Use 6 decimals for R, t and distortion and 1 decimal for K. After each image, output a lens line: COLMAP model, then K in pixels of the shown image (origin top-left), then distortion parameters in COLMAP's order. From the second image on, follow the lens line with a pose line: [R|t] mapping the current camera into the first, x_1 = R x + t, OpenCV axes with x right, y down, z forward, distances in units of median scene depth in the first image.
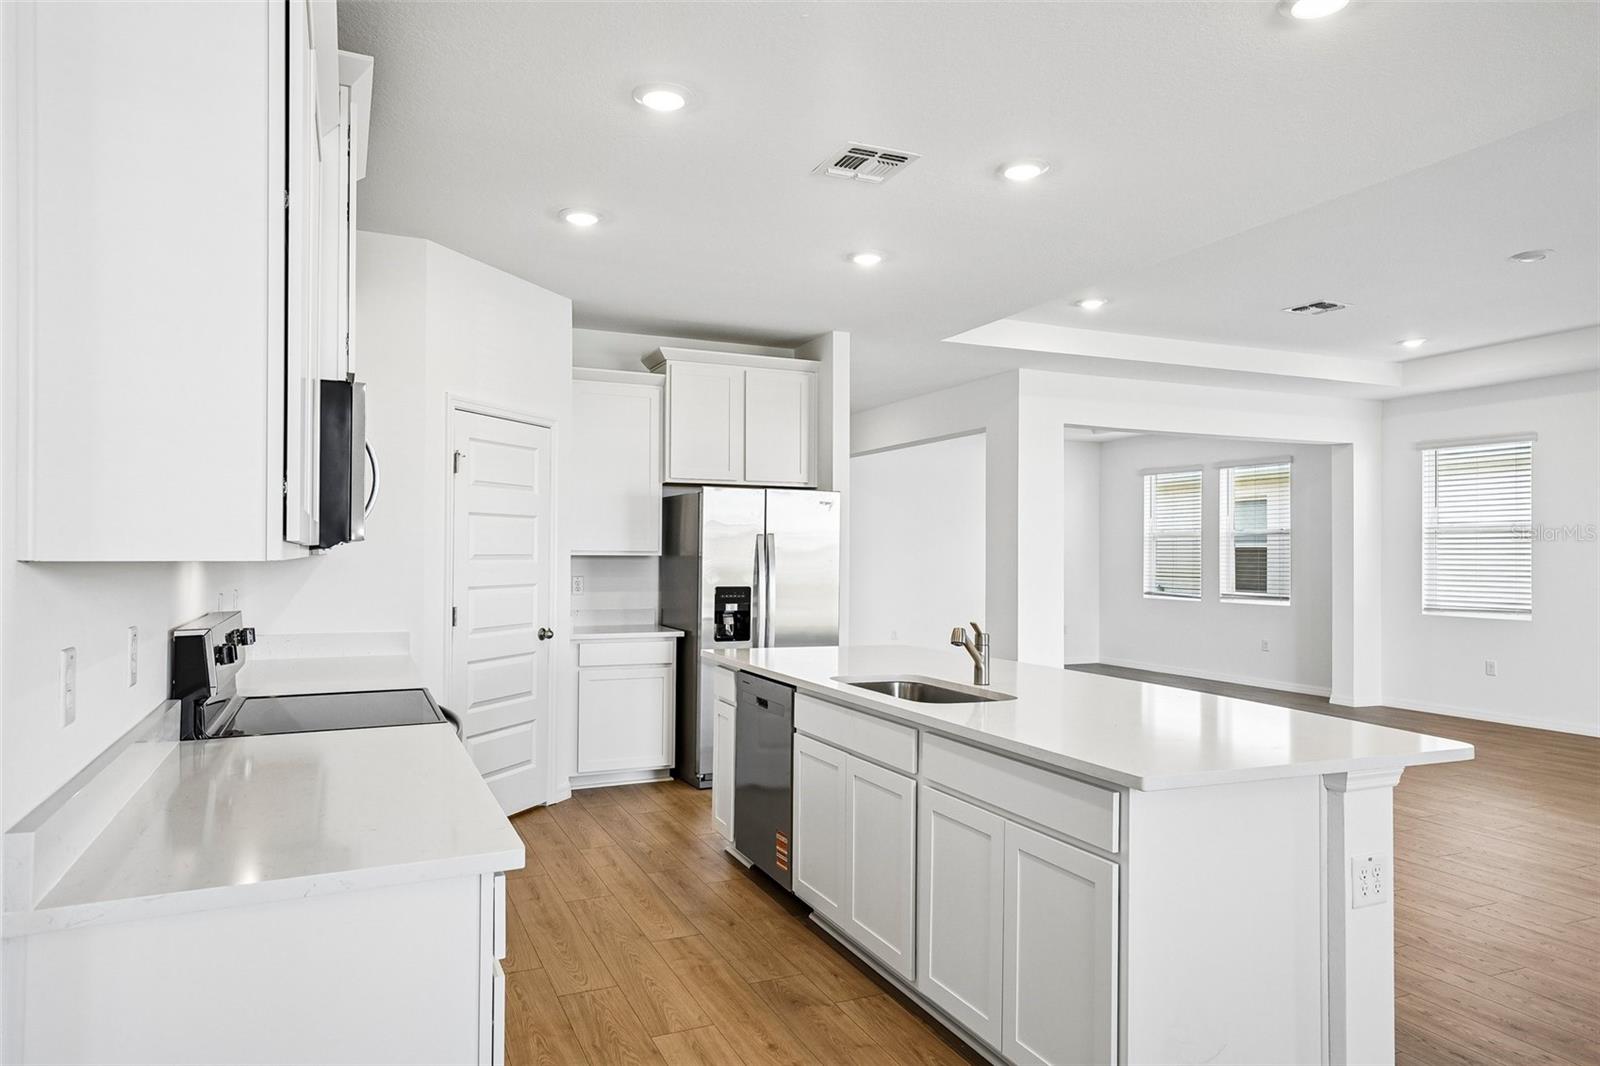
lens RADIAL K [[998.4, 0, 794.8], [0, 998.4, 544.0], [0, 0, 1]] dist [0.023211, 0.001871]
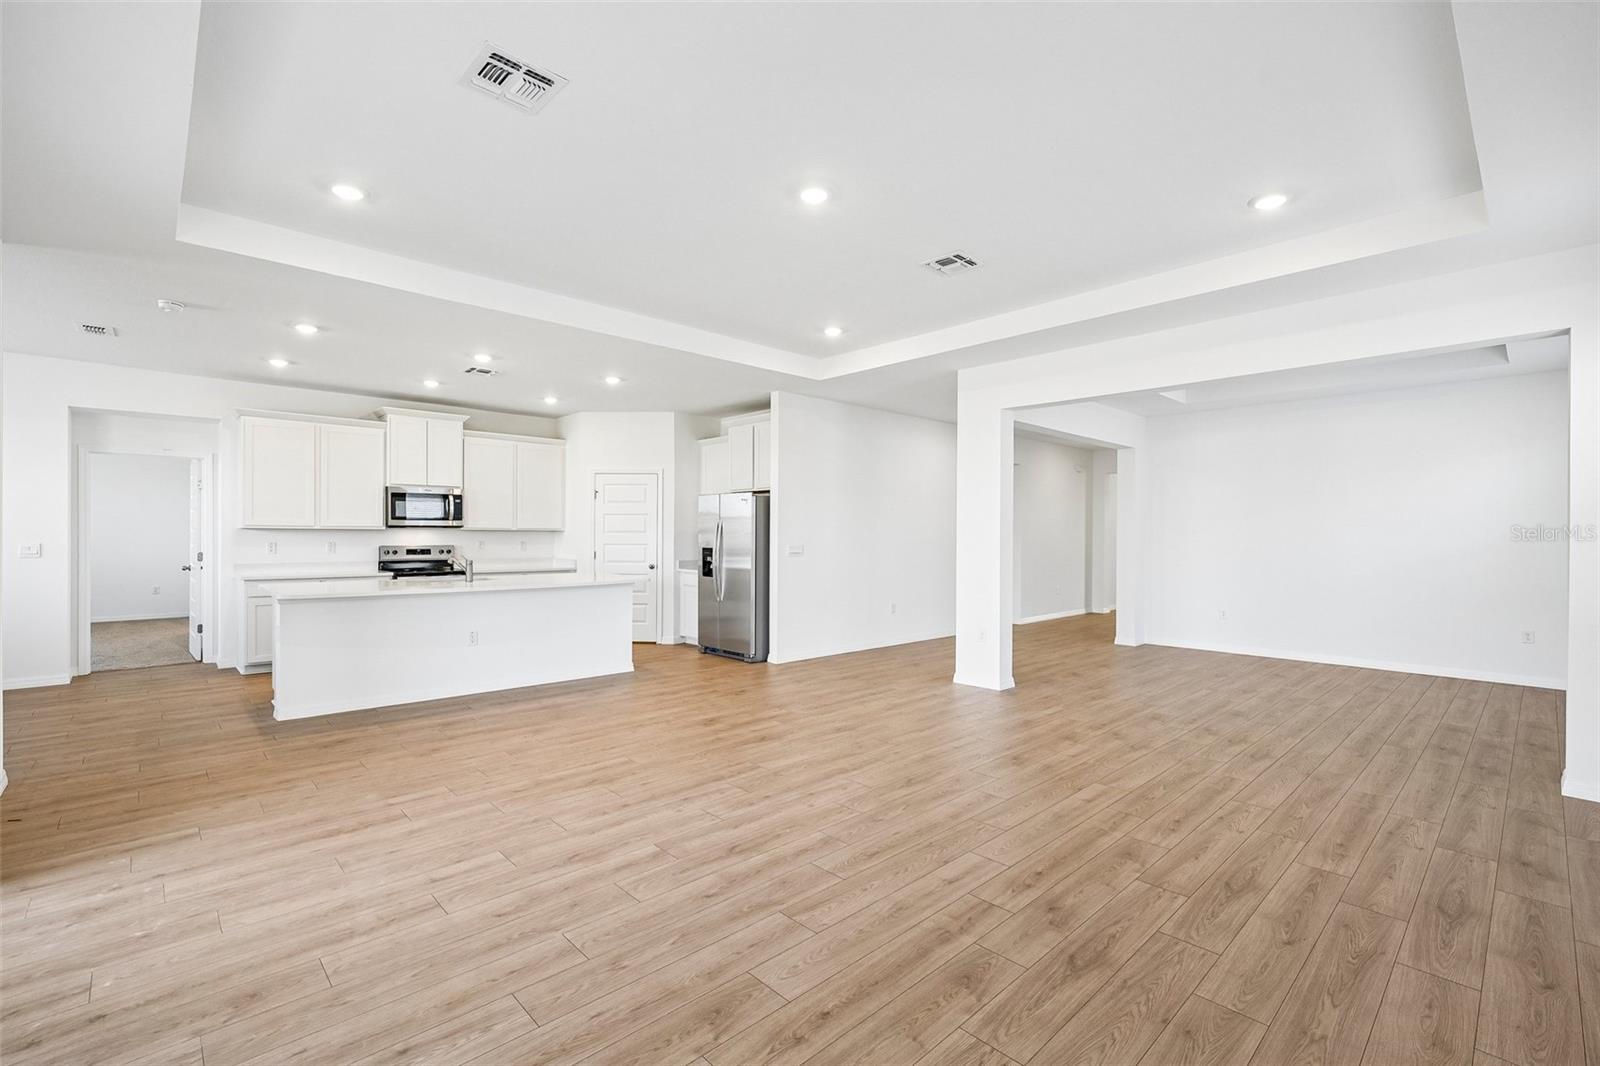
lens RADIAL K [[703.8, 0, 792.2], [0, 703.8, 538.1], [0, 0, 1]] dist [-0.006694, -0.000098]
pose [[0.324124, 0.001291, -0.946014, 1.228249], [0.005226, 0.999981, 0.003155, 0.021254], [0.946000, -0.005967, 0.324112, 0.719520]]
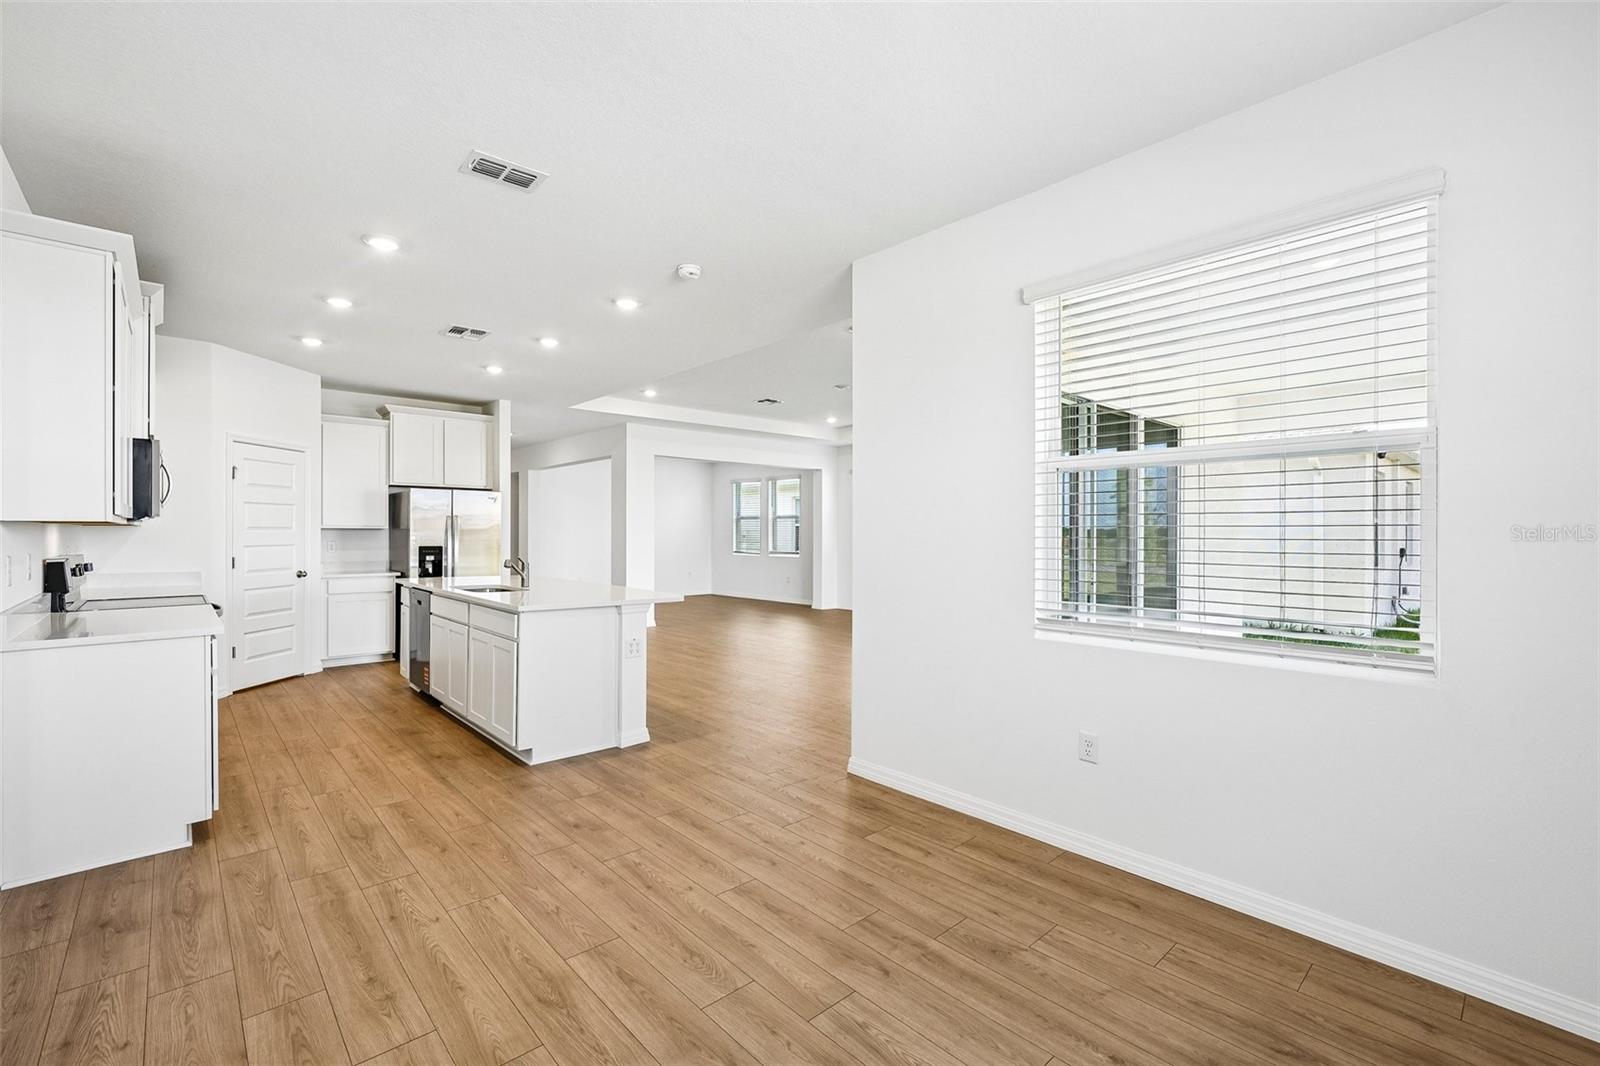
lens RADIAL K [[694.7, 0, 794.3], [0, 694.7, 536.0], [0, 0, 1]] dist [-0.012057, 0.005990]
pose [[0.951360, -0.004249, 0.308053, 0.167740], [-0.000452, 0.999885, 0.015188, 0.006689], [-0.308082, -0.014589, 0.951248, -0.337769]]
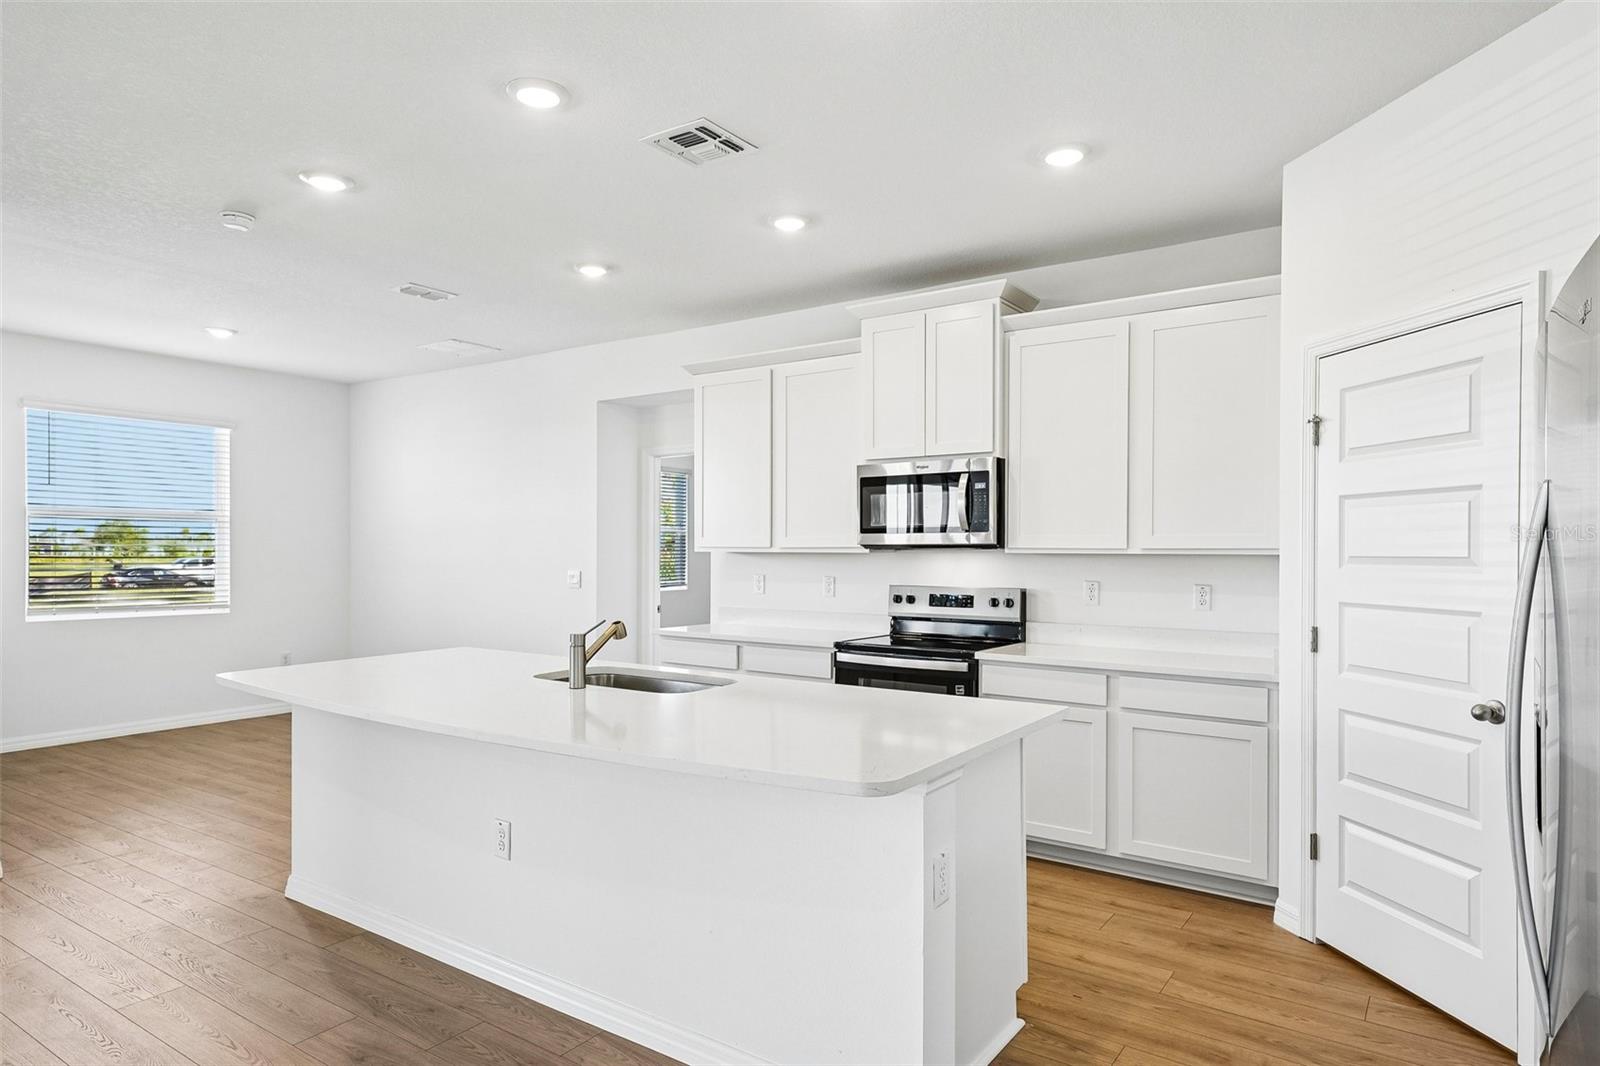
lens RADIAL K [[948.4, 0, 794.3], [0, 948.4, 556.7], [0, 0, 1]] dist [0.025915, -0.000015]
pose [[-0.857580, -0.003704, -0.514337, 0.285811], [-0.002866, 0.999993, -0.002423, 0.011248], [0.514342, -0.000603, -0.857585, 1.133946]]
